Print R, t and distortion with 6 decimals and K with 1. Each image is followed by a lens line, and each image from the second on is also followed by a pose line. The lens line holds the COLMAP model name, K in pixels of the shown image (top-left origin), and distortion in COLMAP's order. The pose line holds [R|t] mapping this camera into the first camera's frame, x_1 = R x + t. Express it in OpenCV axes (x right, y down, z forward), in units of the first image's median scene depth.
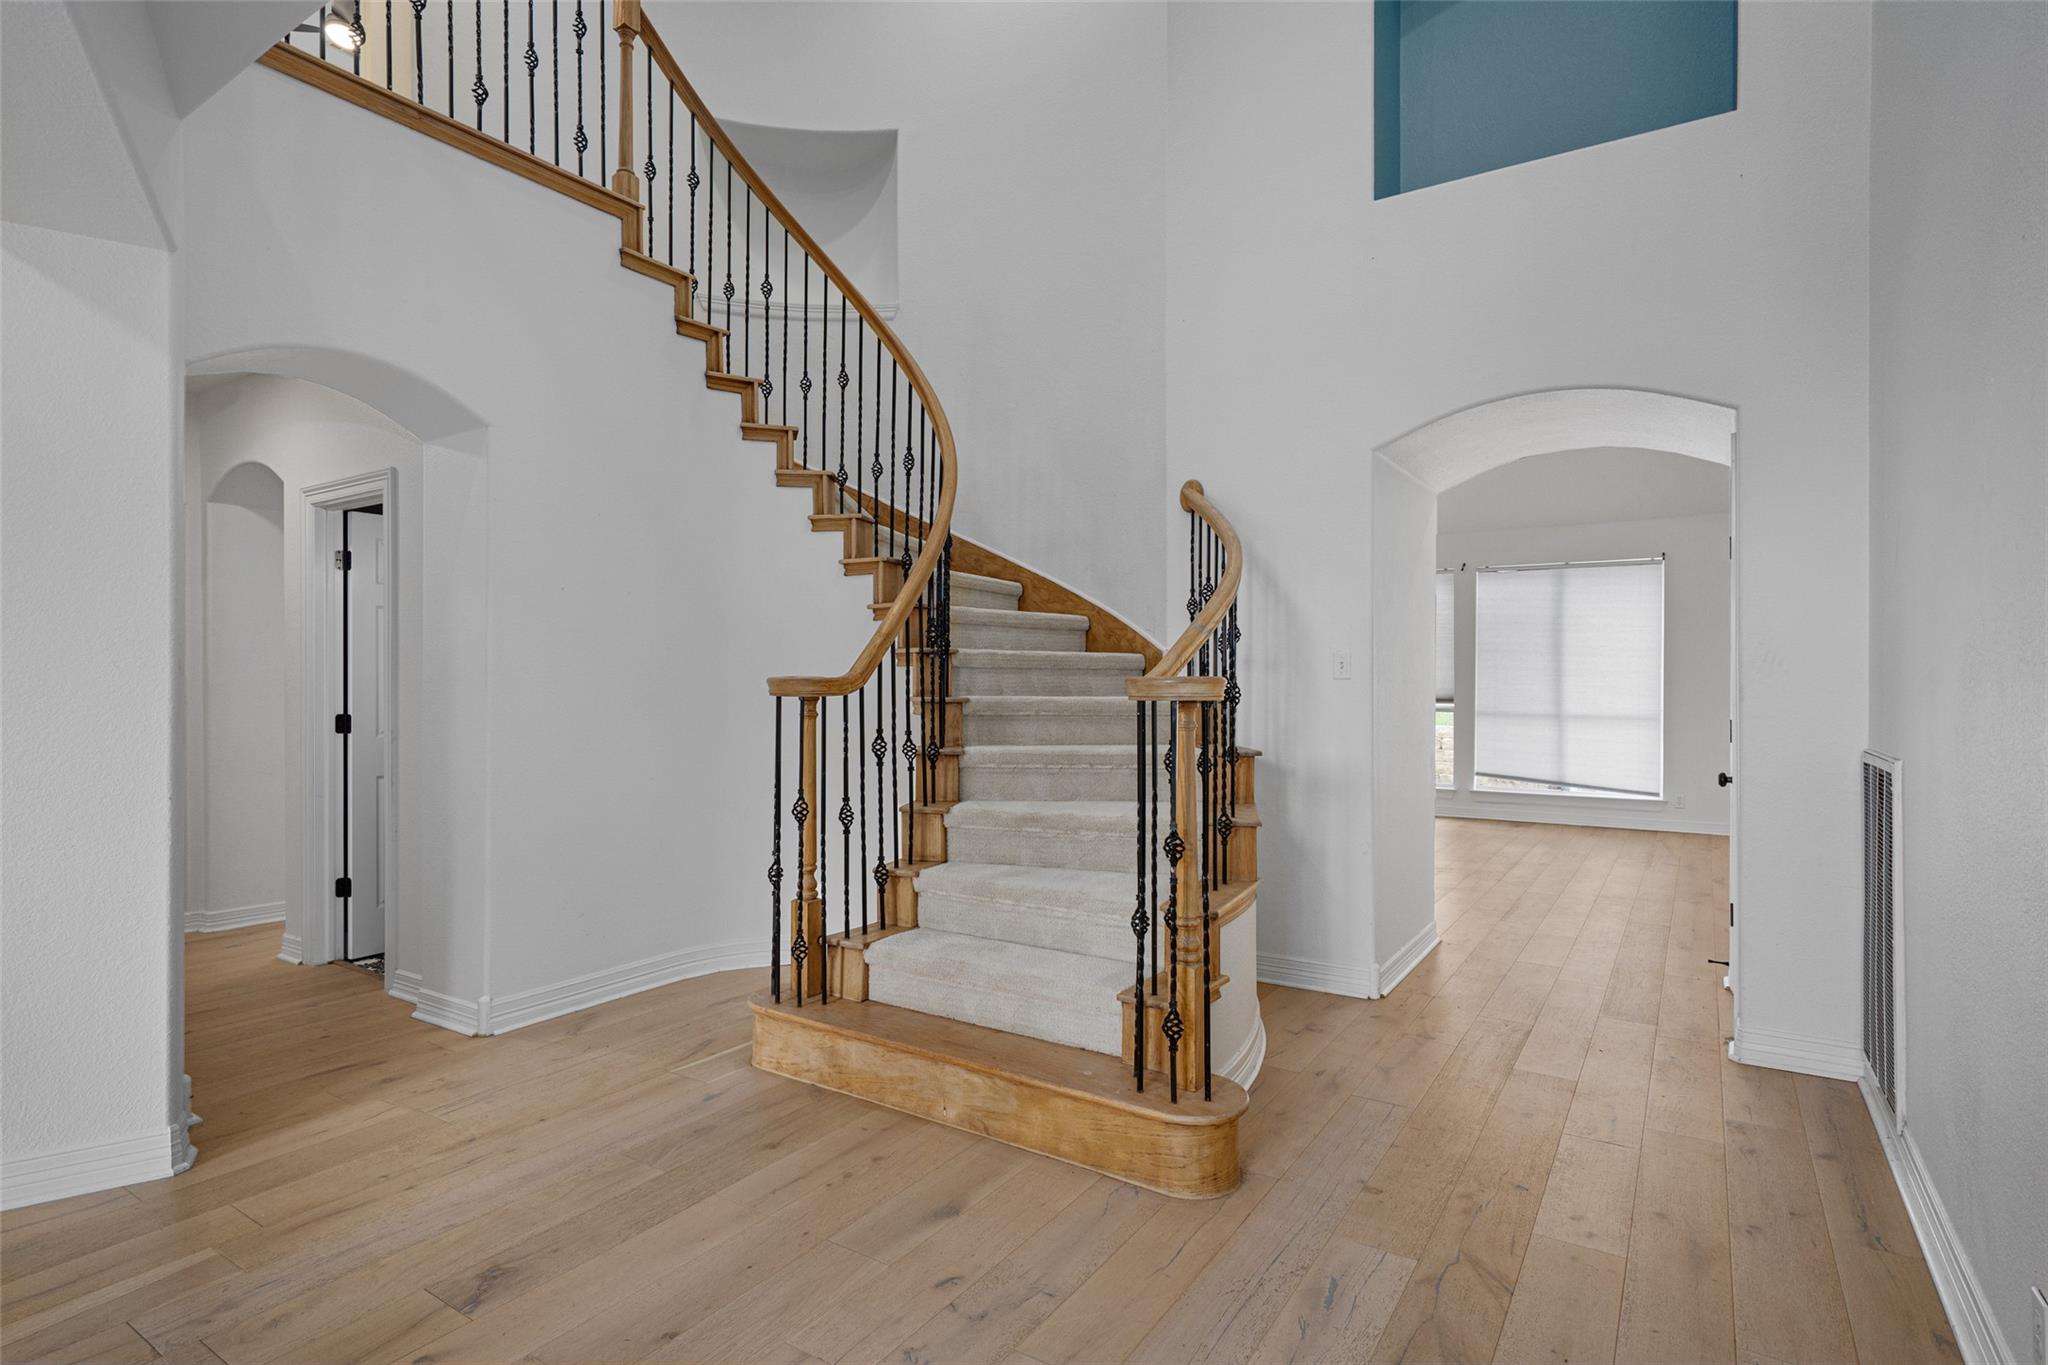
lens RADIAL K [[1044.3, 0, 1016.7], [0, 1044.3, 661.6], [0, 0, 1]] dist [-0.000233, 0.000009]
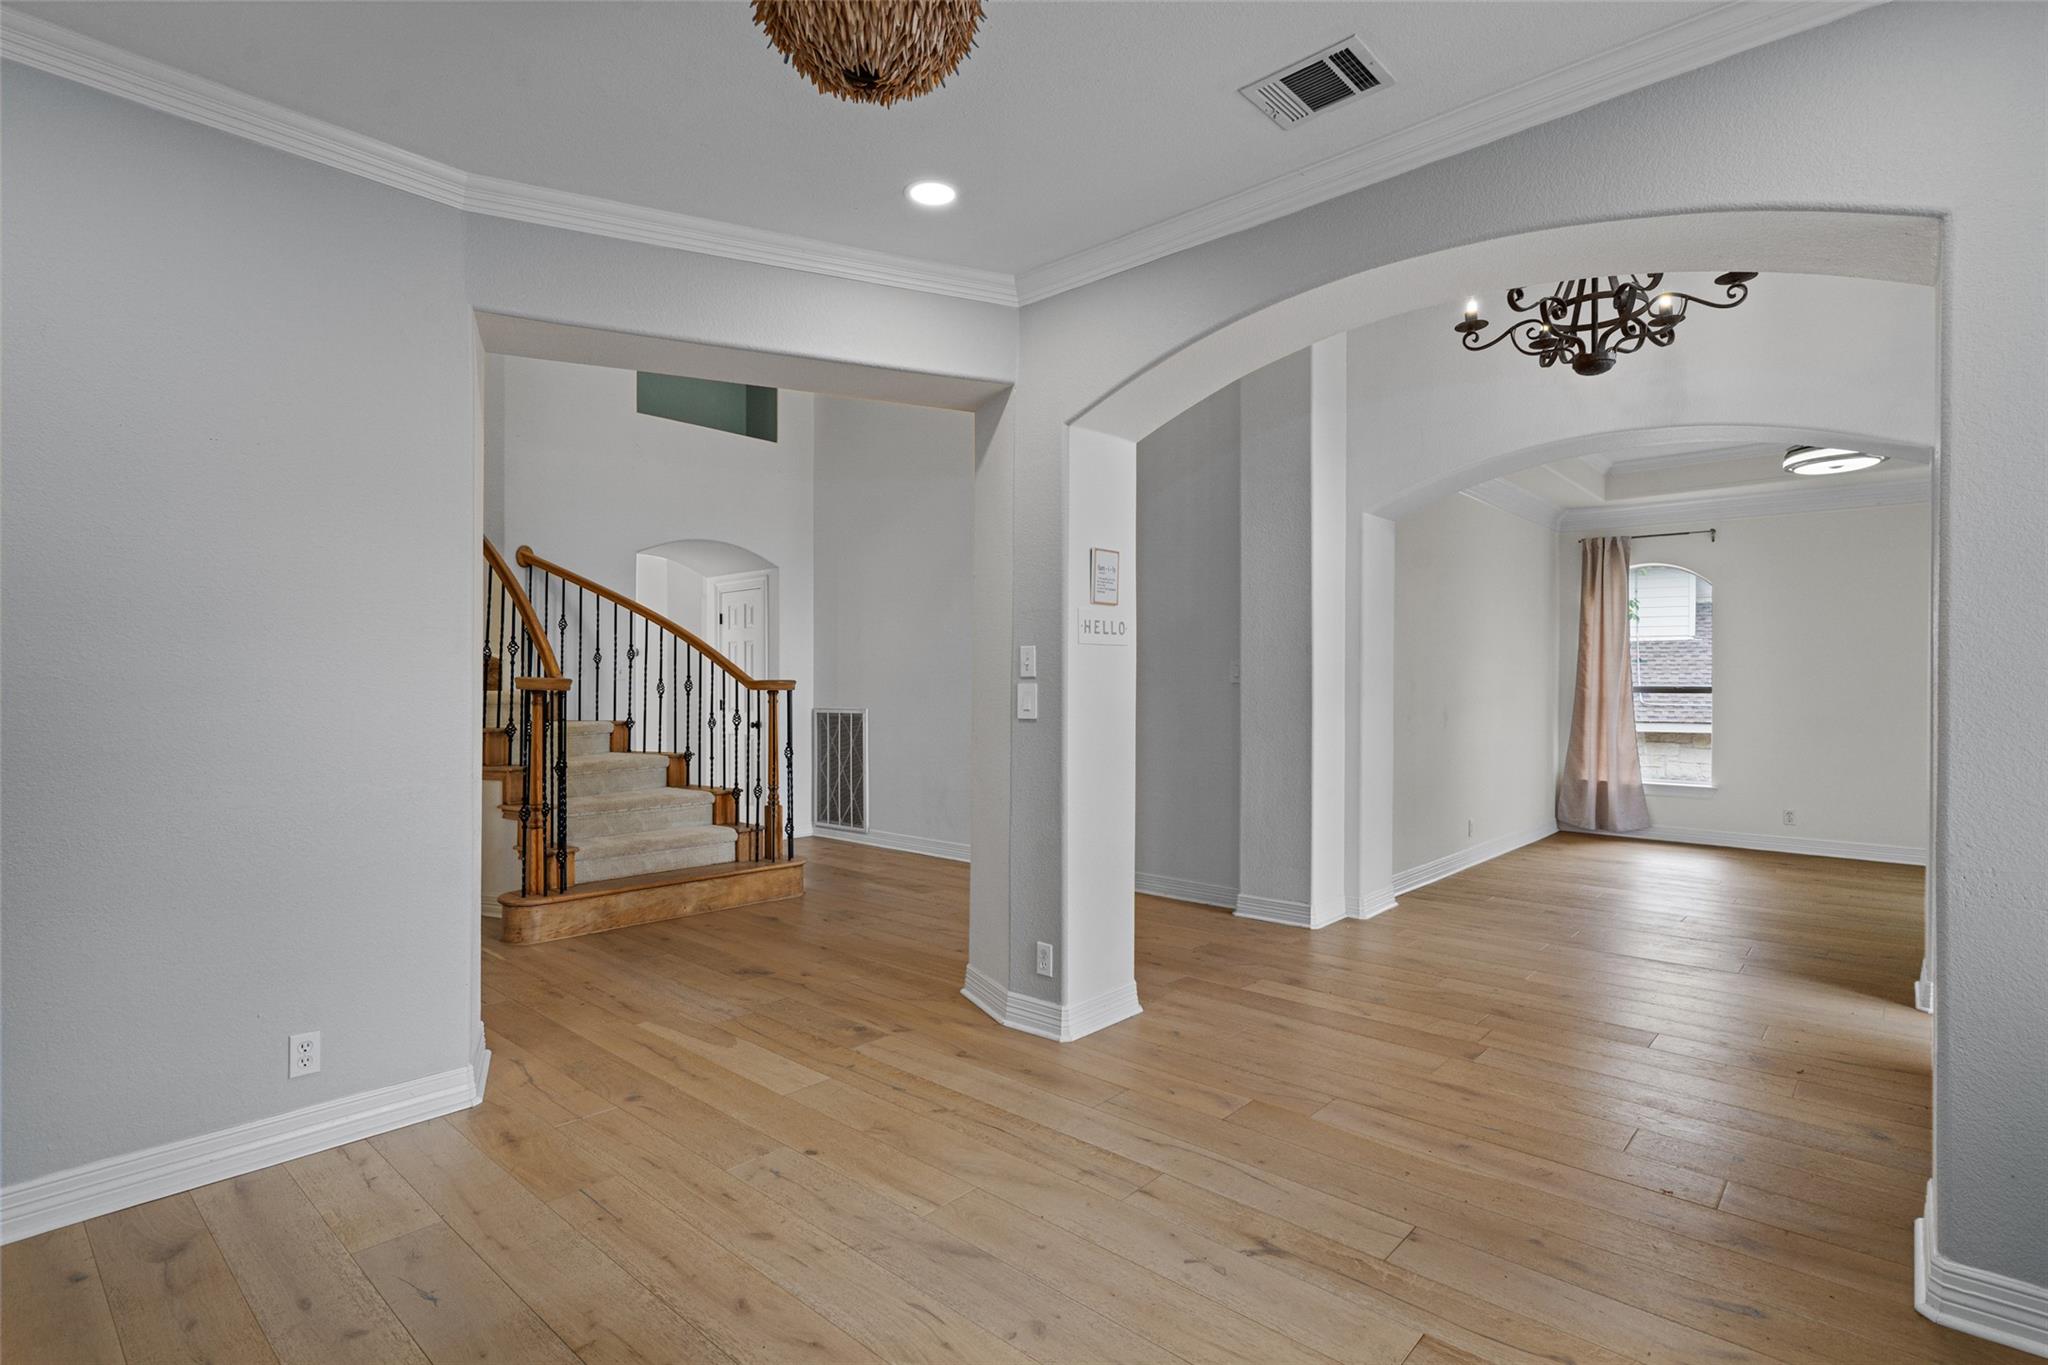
lens RADIAL K [[989.1, 0, 1024.0], [0, 989.1, 682.5], [0, 0, 1]] dist [-0.000055, 0.000006]
pose [[0.133547, 0.003580, 0.991036, -1.776149], [-0.024267, 0.999705, -0.000341, 0.003616], [-0.990745, -0.024003, 0.133594, 0.157591]]
